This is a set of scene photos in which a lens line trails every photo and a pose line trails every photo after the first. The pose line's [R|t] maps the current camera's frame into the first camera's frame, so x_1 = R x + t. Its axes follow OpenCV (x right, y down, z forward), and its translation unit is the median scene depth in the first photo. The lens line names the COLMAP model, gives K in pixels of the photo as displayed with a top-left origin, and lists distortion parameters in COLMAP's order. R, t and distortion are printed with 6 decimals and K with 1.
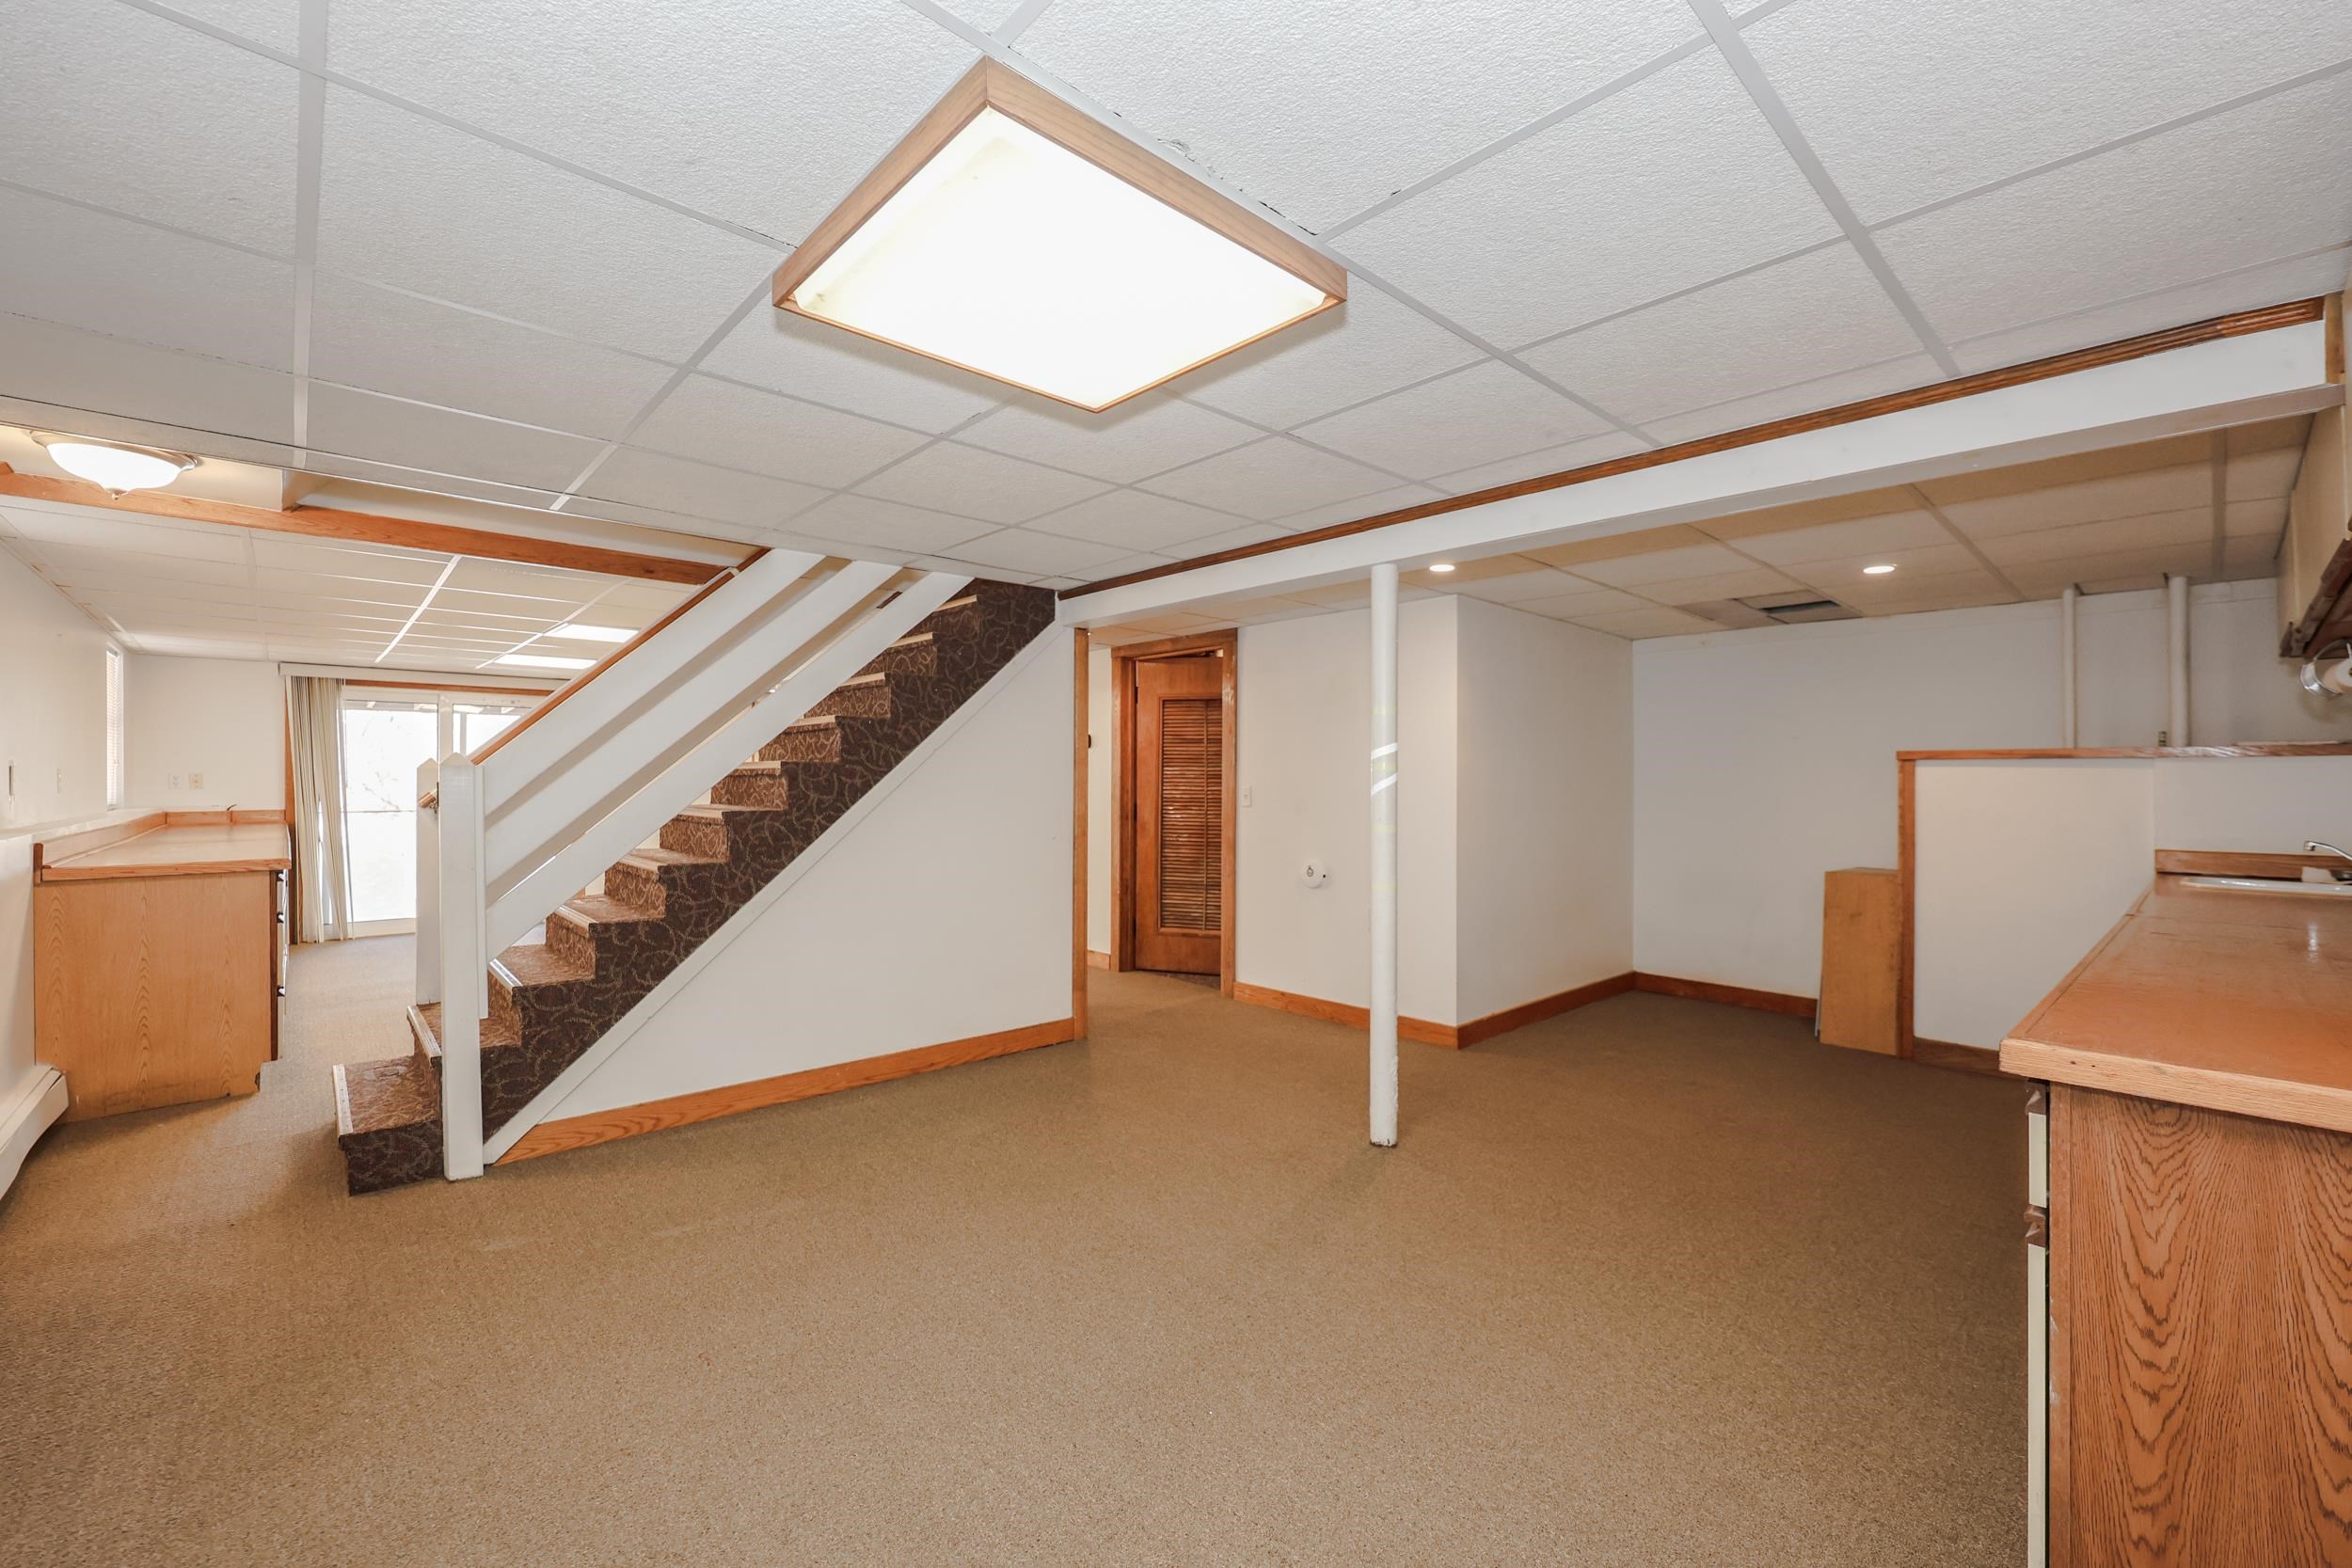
lens RADIAL K [[970.5, 0, 1180.3], [0, 970.5, 790.3], [0, 0, 1]] dist [0.001426, 0.000085]
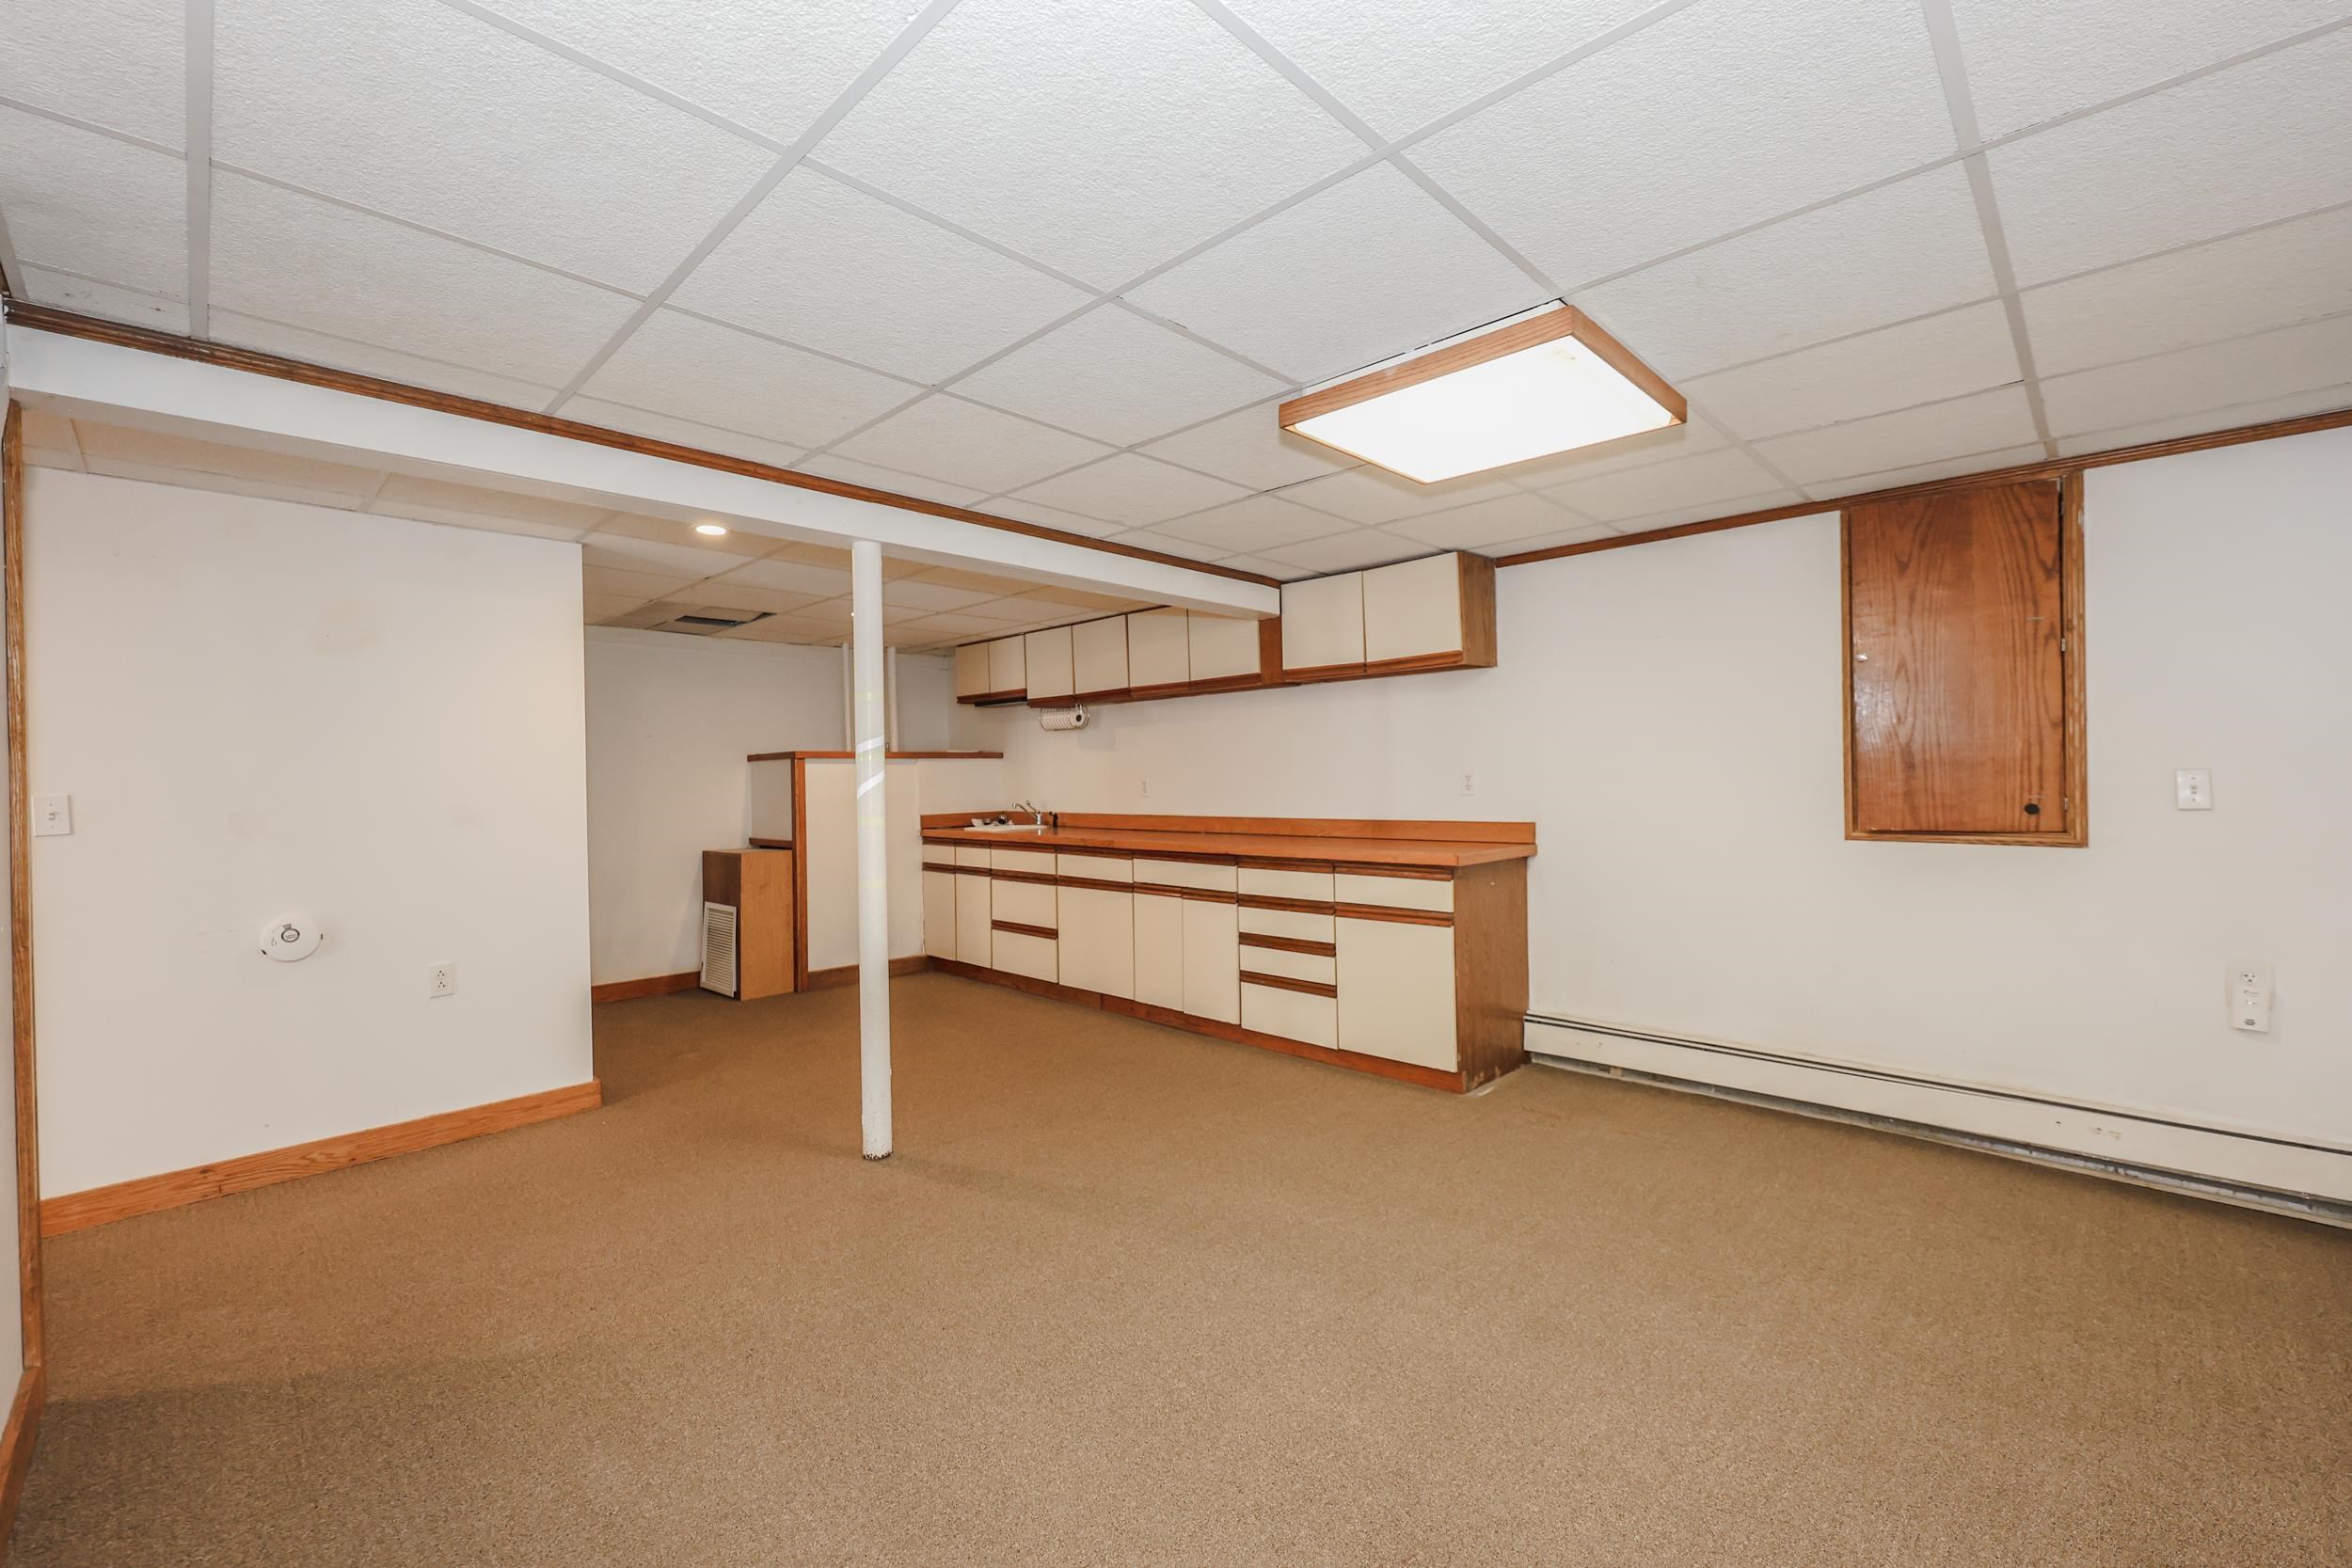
lens RADIAL K [[970.5, 0, 1180.3], [0, 970.5, 790.3], [0, 0, 1]] dist [0.001426, 0.000085]
pose [[-0.051404, -0.018710, 0.998503, -0.570123], [0.024217, 0.999507, 0.019975, -0.002618], [-0.998384, 0.025208, -0.050925, 0.571607]]
